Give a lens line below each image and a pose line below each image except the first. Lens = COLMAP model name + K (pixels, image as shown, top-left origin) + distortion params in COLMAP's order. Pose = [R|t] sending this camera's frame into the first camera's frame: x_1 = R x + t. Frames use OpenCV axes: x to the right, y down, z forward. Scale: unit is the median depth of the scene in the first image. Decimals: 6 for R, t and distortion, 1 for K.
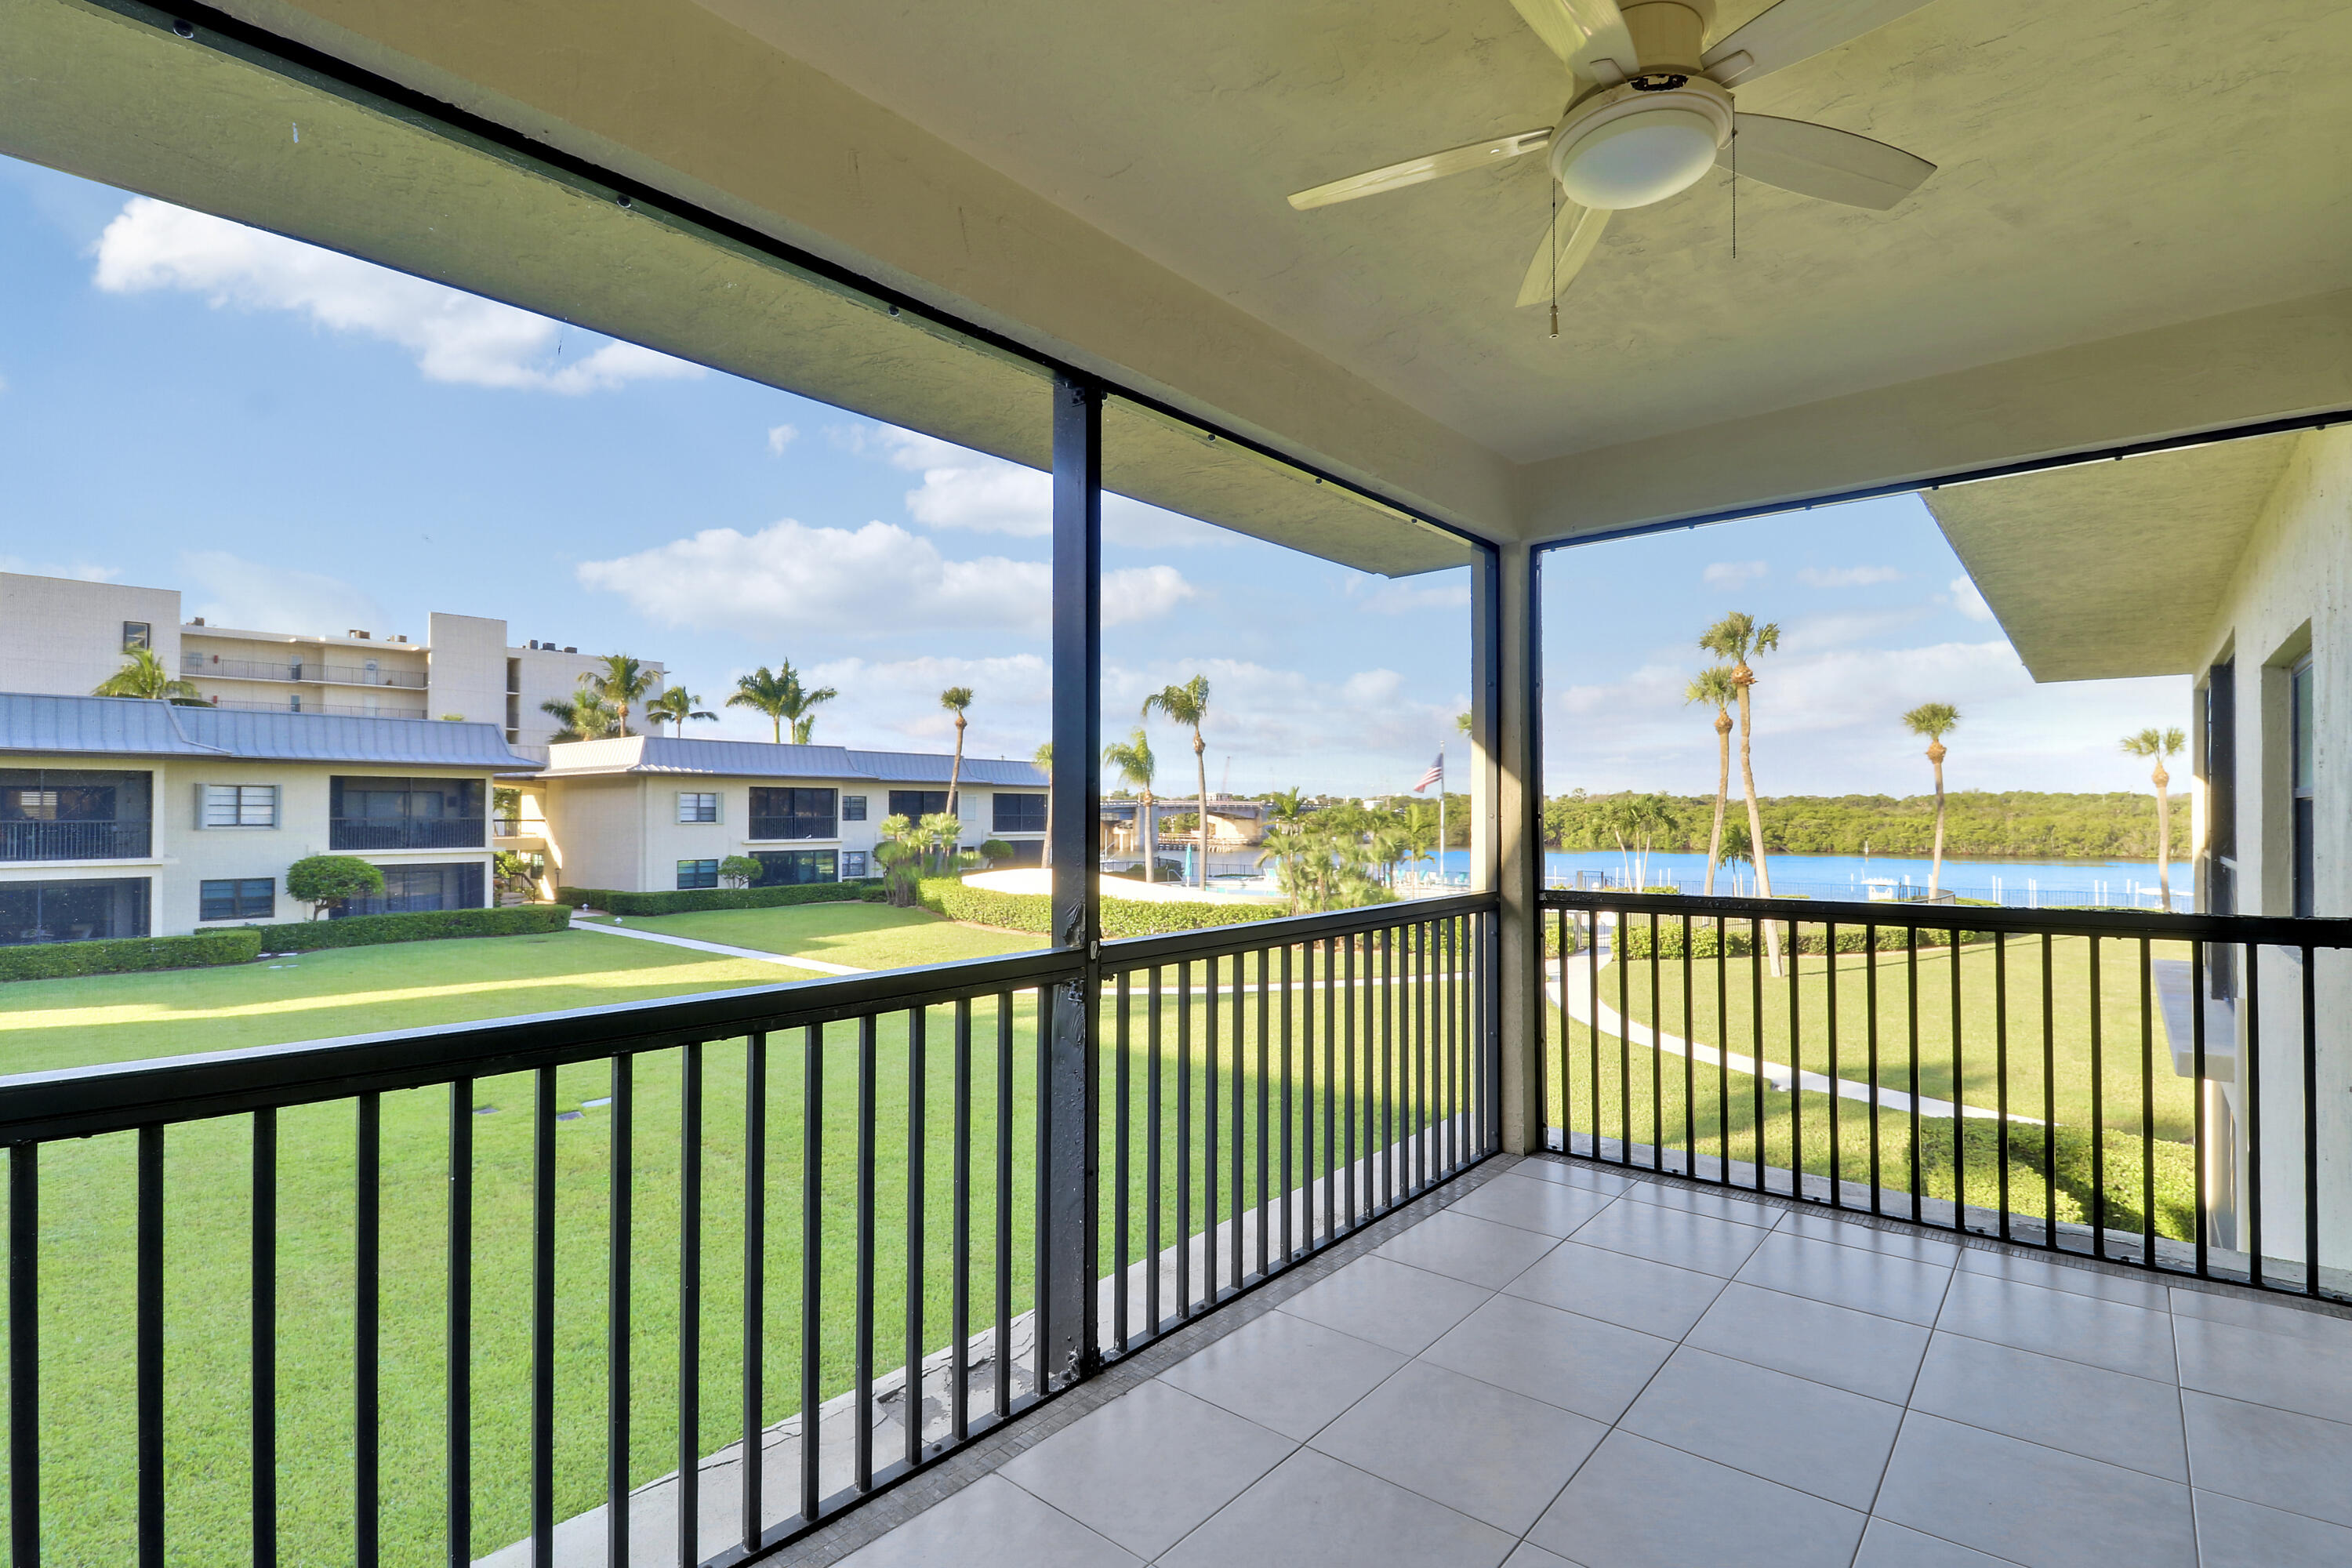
lens RADIAL K [[1107.0, 0, 1185.4], [0, 1107.0, 789.5], [0, 0, 1]] dist [-0.003657, -0.015632]
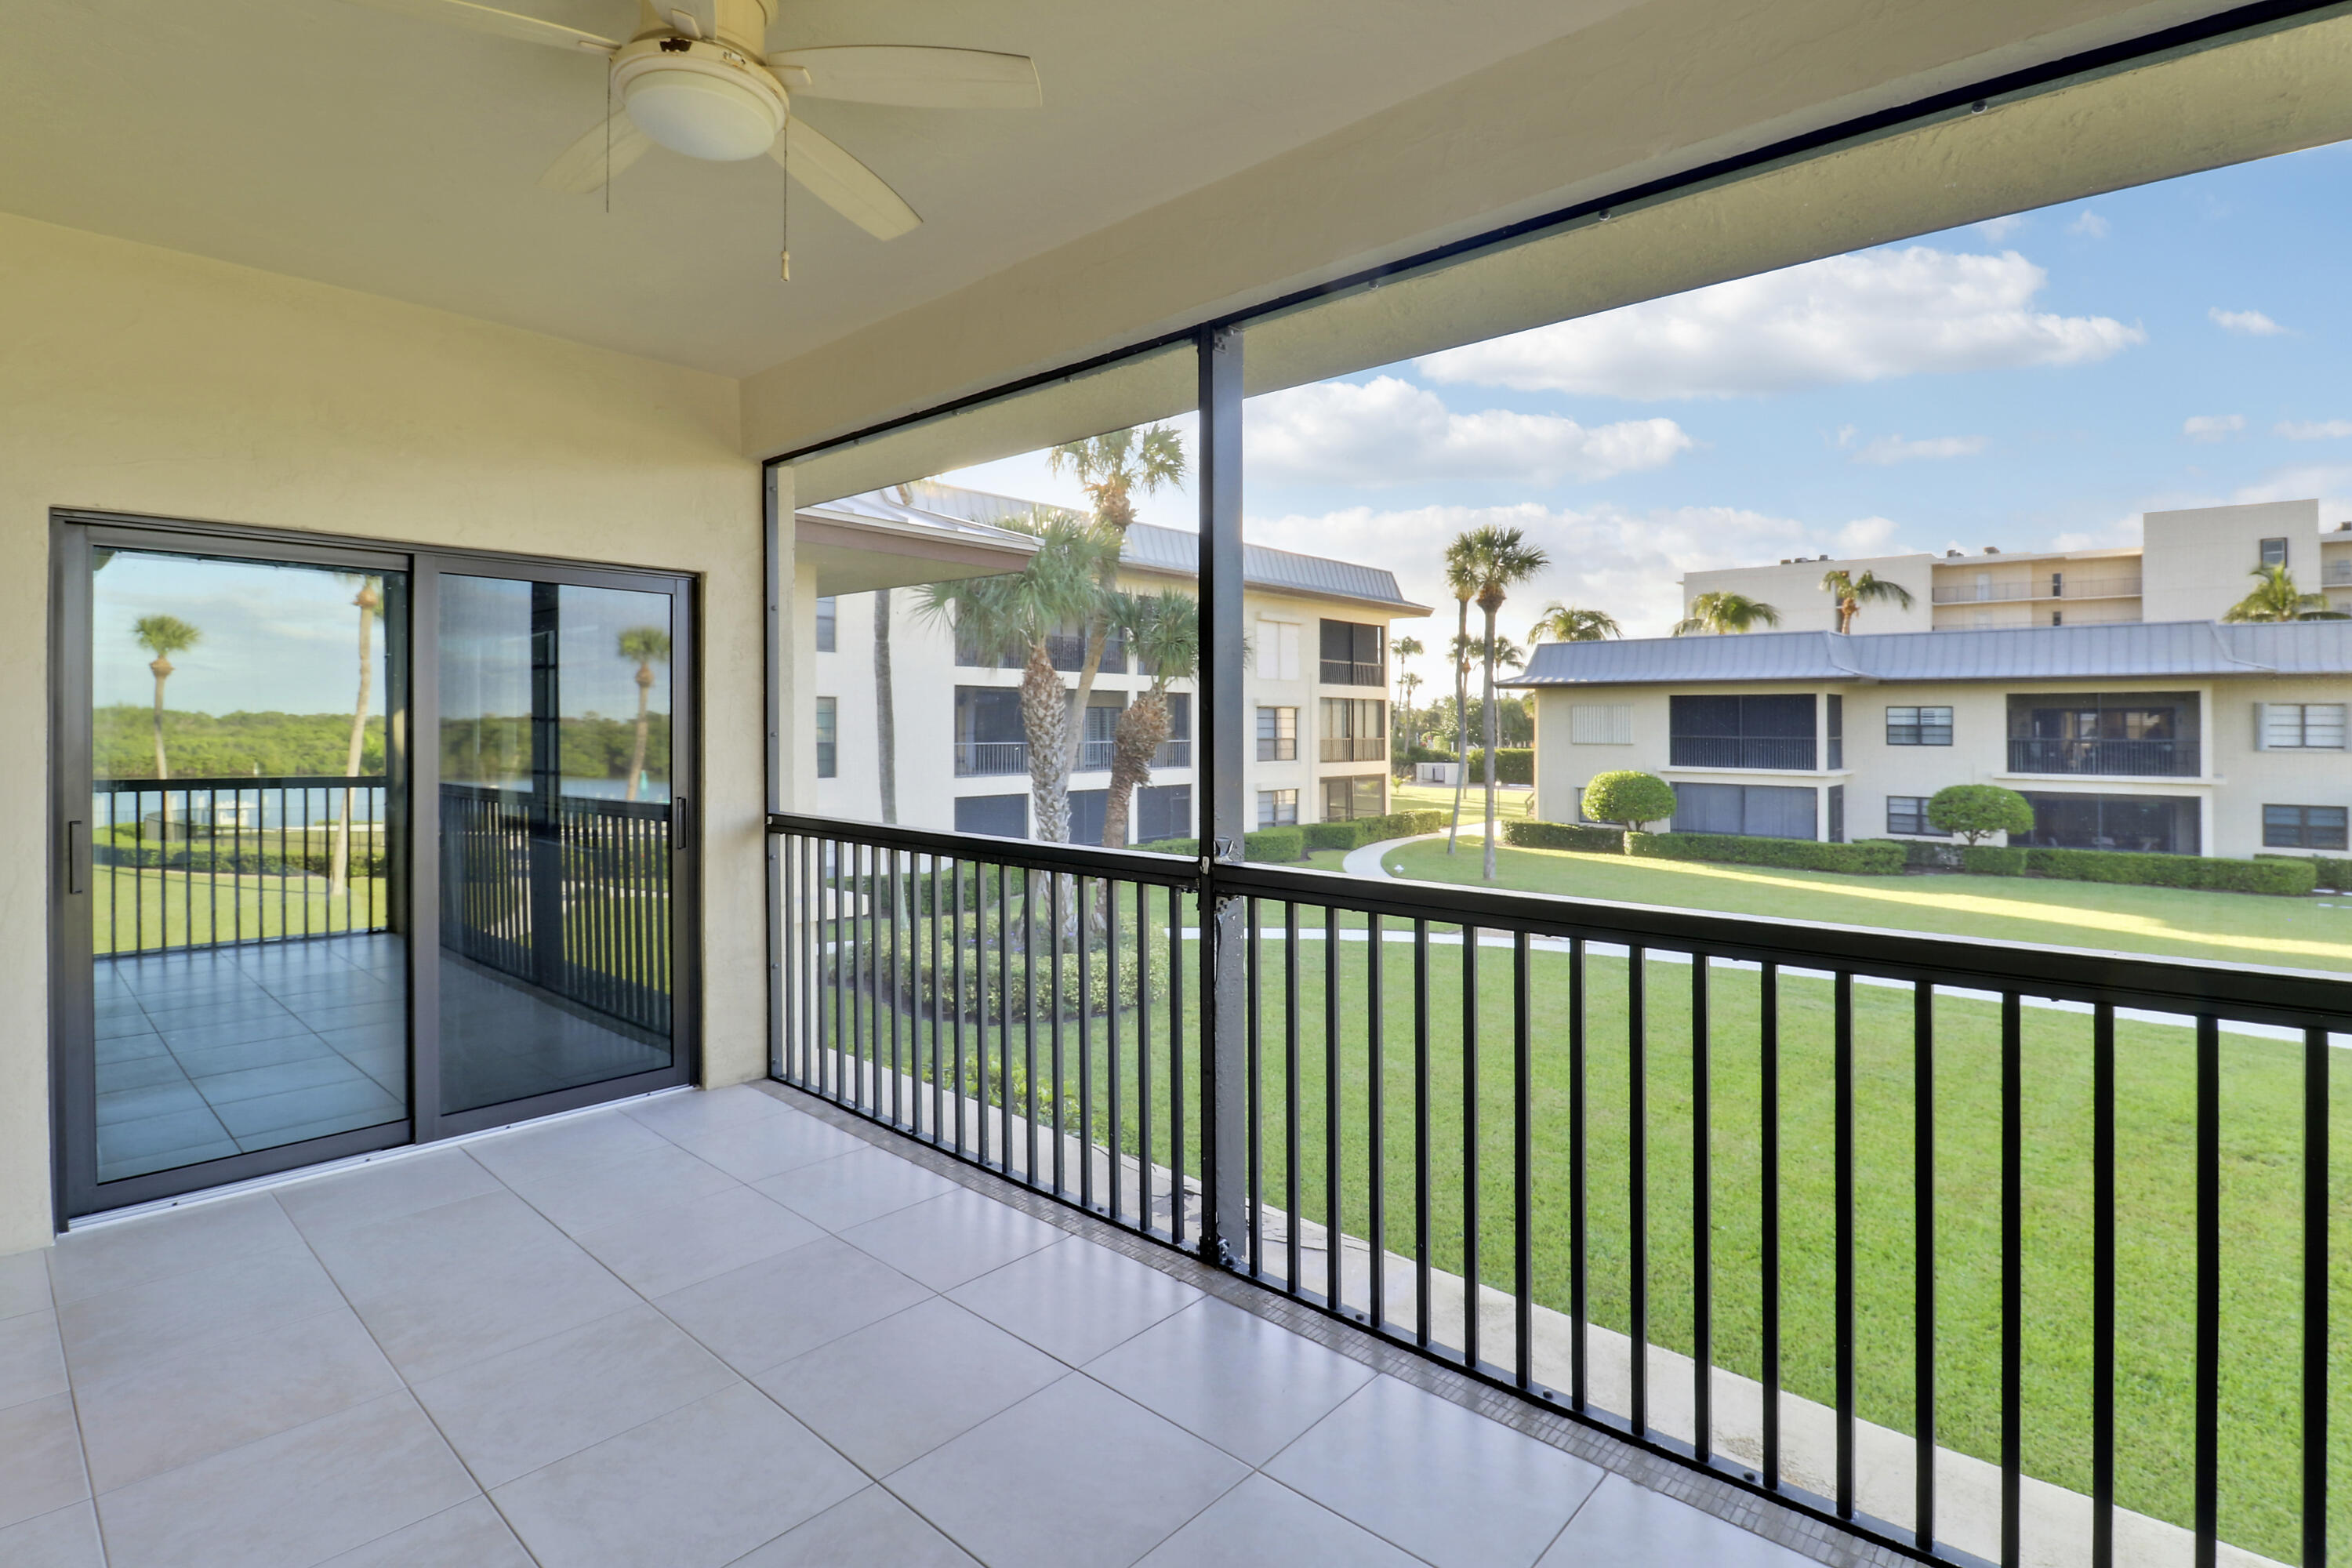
lens RADIAL K [[1106.7, 0, 1186.3], [0, 1106.7, 724.5], [0, 0, 1]] dist [-0.001822, -0.016210]
pose [[-0.026712, -0.001128, -0.999643, 0.309050], [0.014370, 0.999896, -0.001512, 0.007087], [0.999540, -0.014405, -0.026693, 0.345031]]
